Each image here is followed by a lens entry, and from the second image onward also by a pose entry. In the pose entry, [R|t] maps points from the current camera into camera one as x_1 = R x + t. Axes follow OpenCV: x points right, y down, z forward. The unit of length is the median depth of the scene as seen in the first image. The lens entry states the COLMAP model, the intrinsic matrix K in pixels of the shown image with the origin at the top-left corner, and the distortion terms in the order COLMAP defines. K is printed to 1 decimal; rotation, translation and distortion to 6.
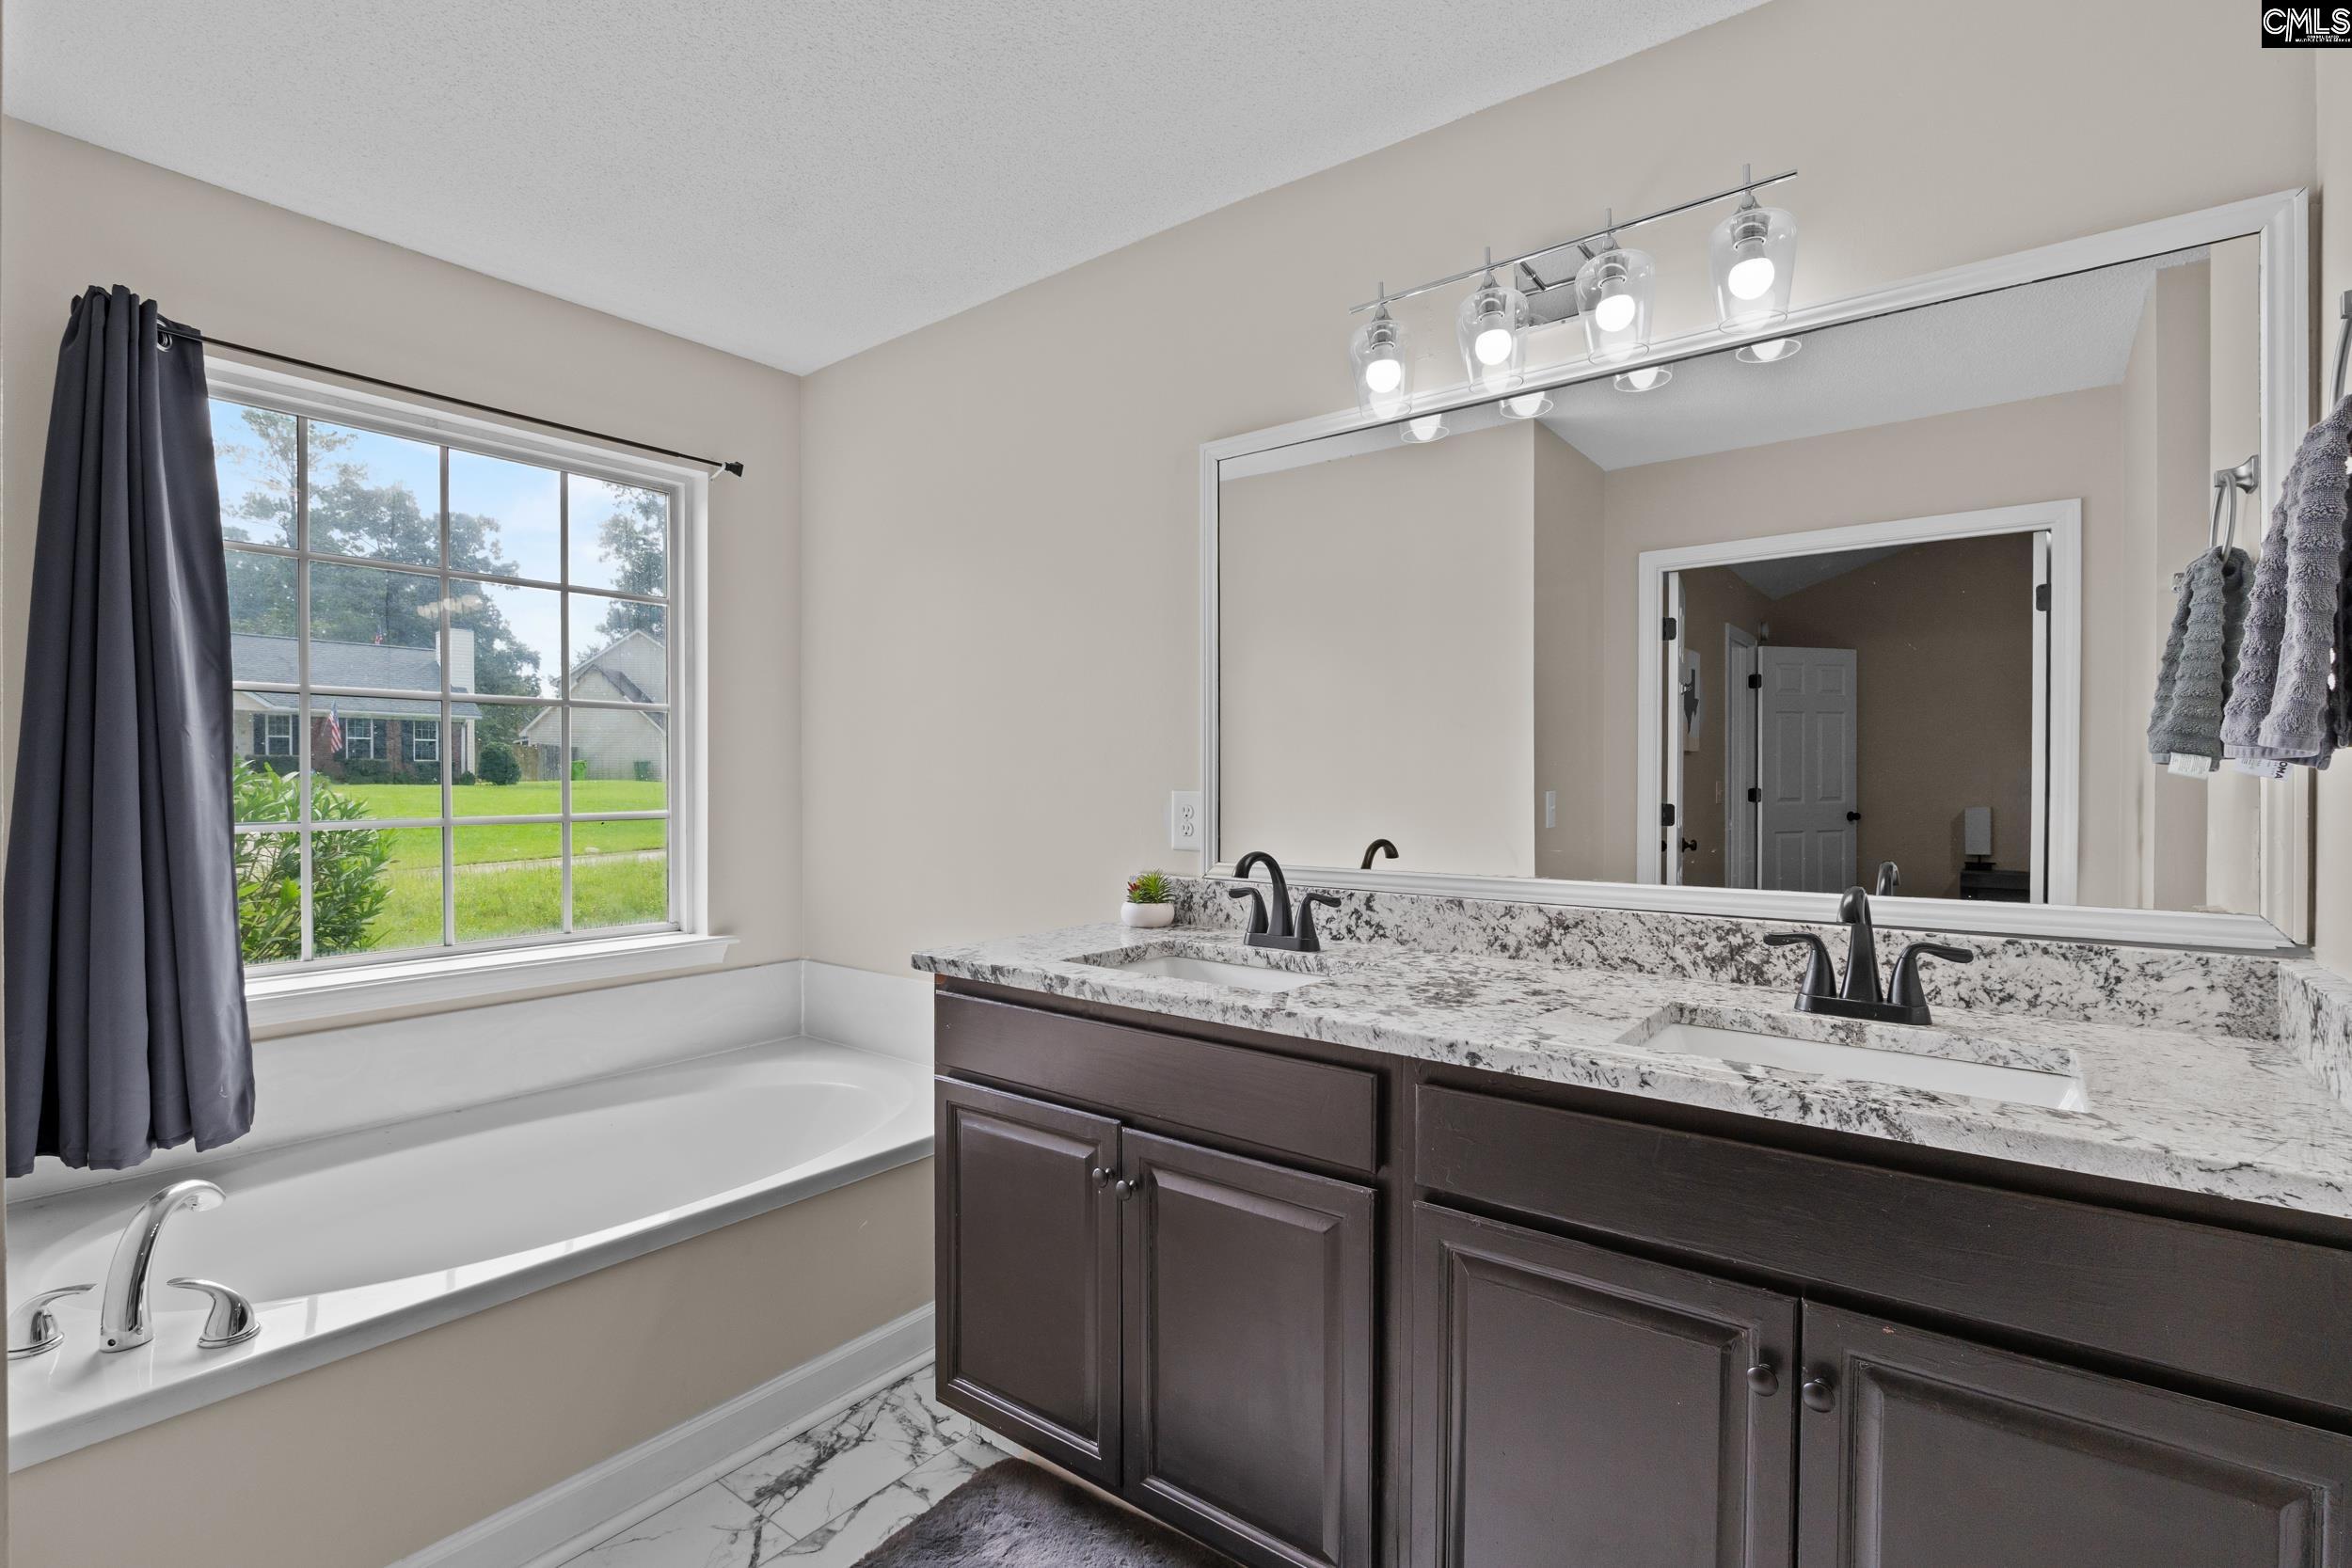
lens RADIAL K [[1080.7, 0, 1177.9], [0, 1080.7, 791.3], [0, 0, 1]] dist [-0.015590, 0.000777]
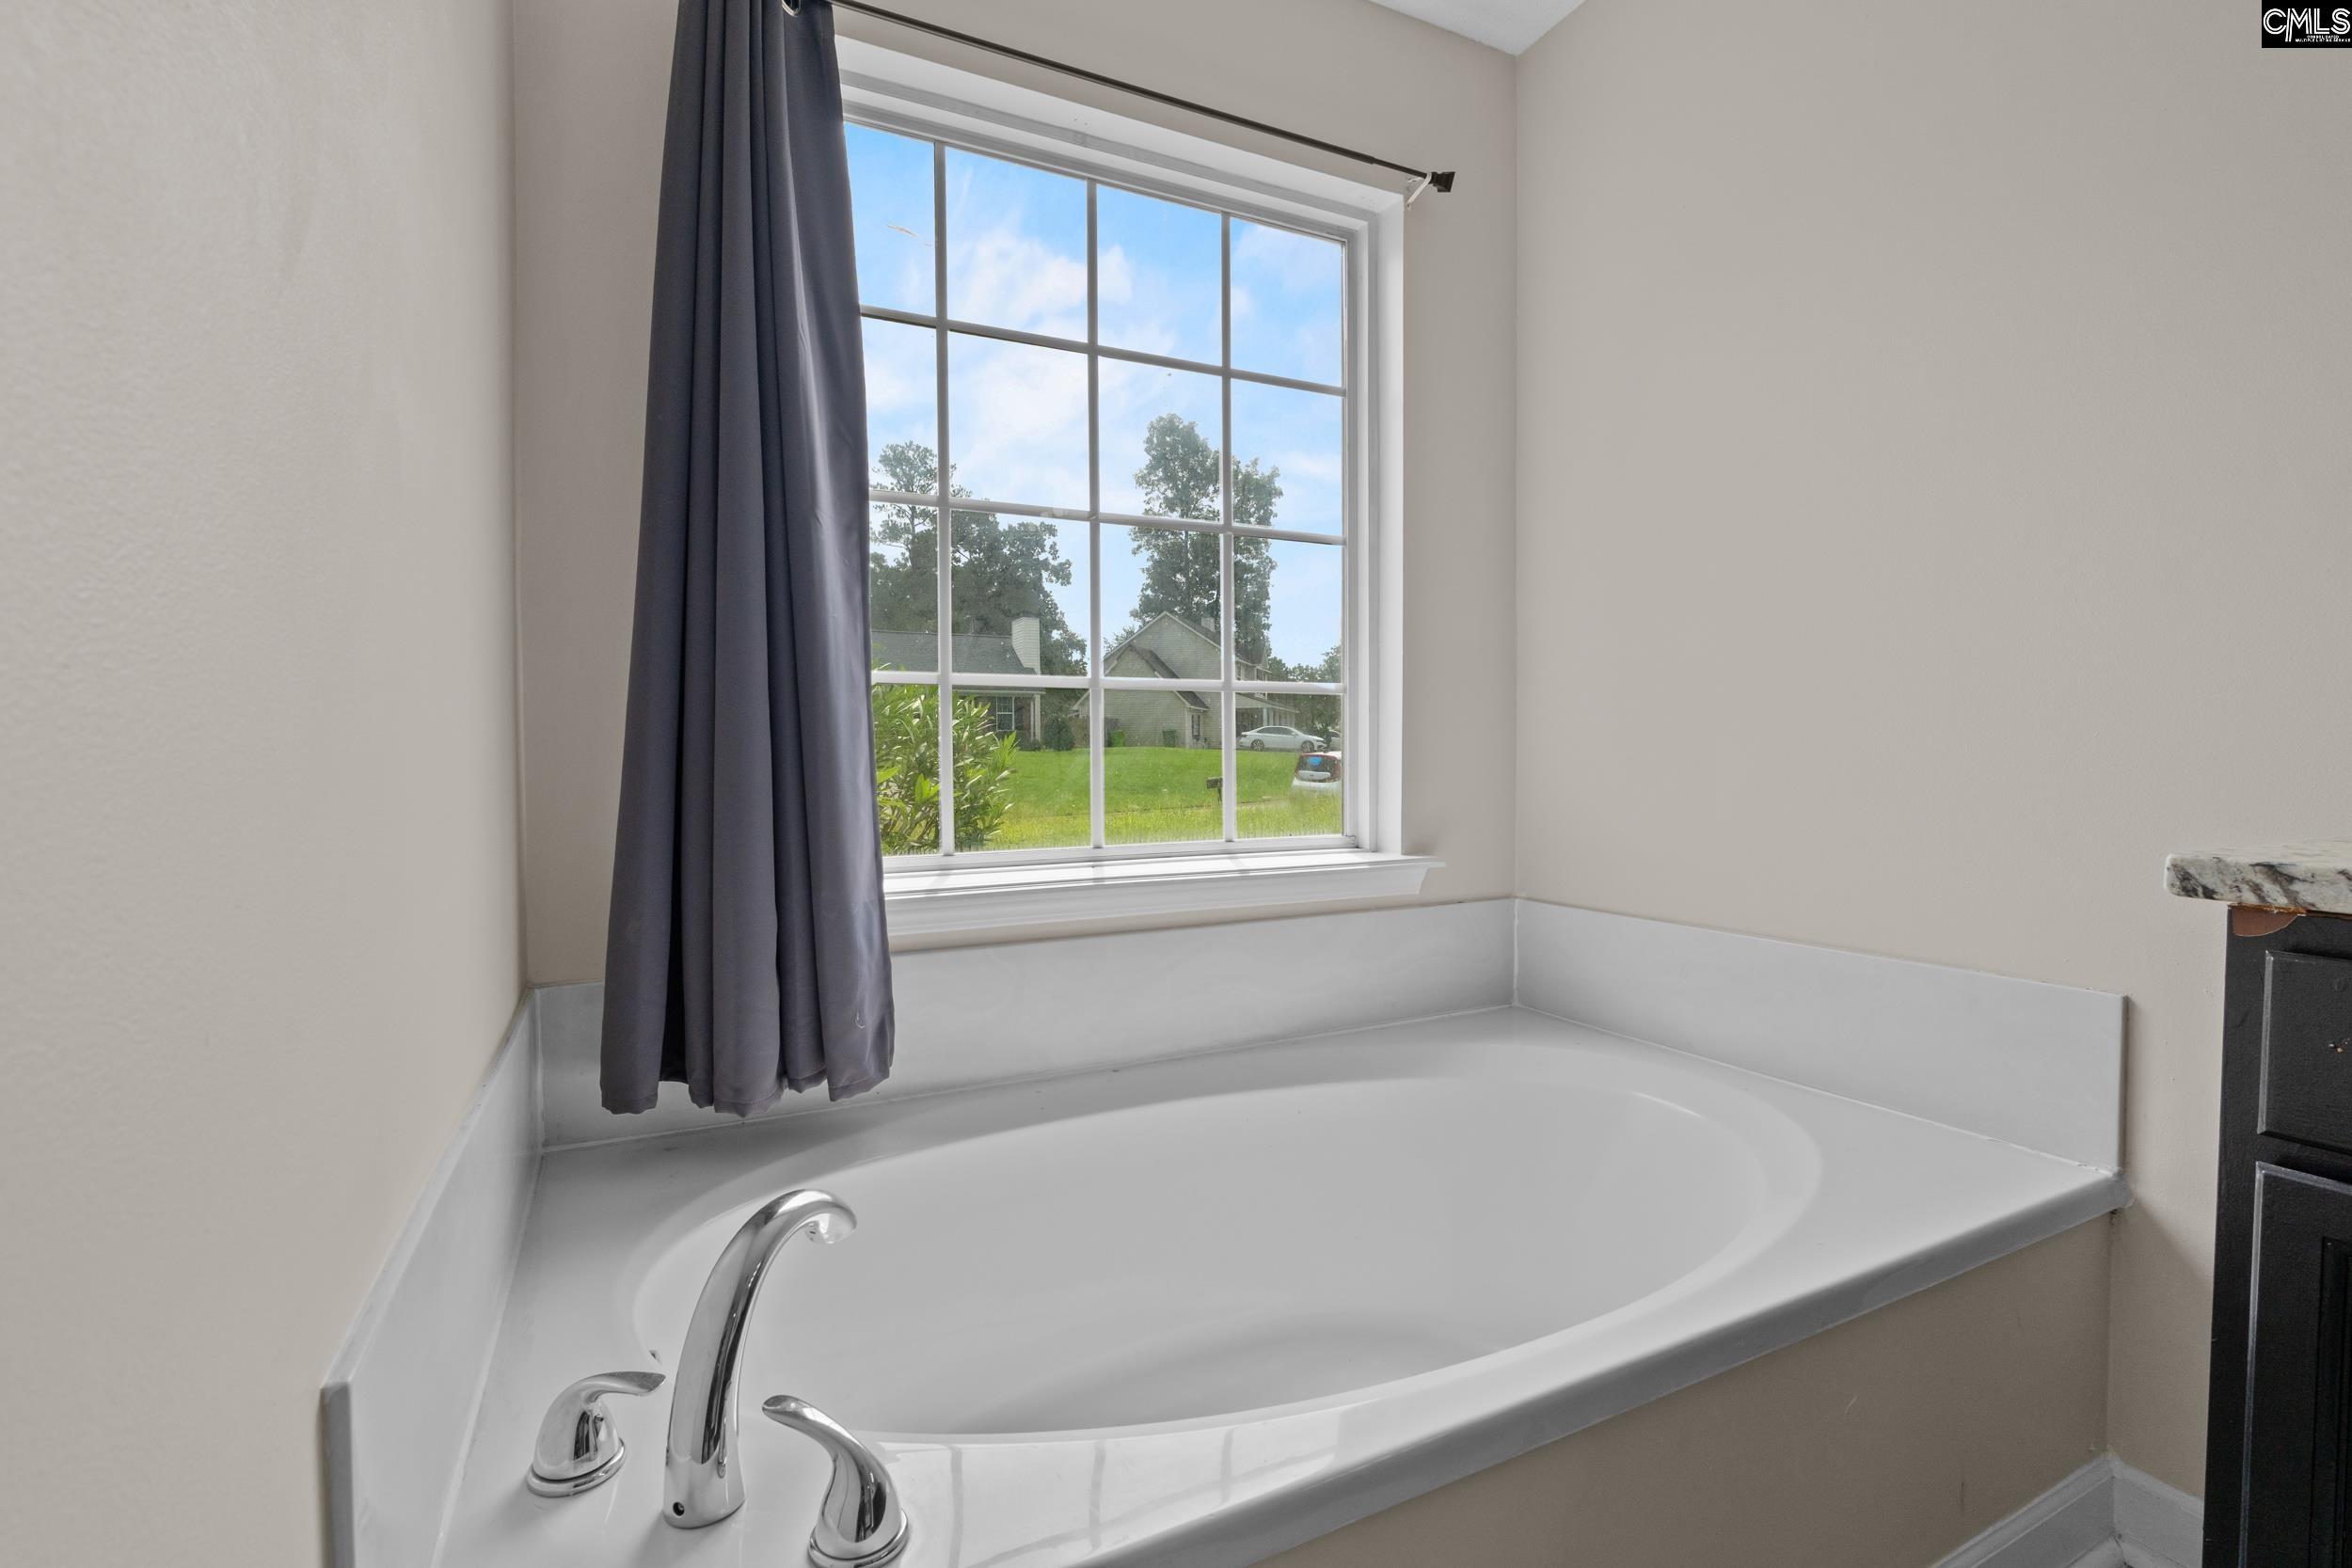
lens RADIAL K [[1080.7, 0, 1185.0], [0, 1080.7, 777.7], [0, 0, 1]] dist [-0.015590, 0.000777]
pose [[0.902293, 0.006773, -0.431070, -0.351858], [0.000932, 0.999844, 0.017660, 0.096851], [0.431123, -0.016336, 0.902145, 0.403585]]
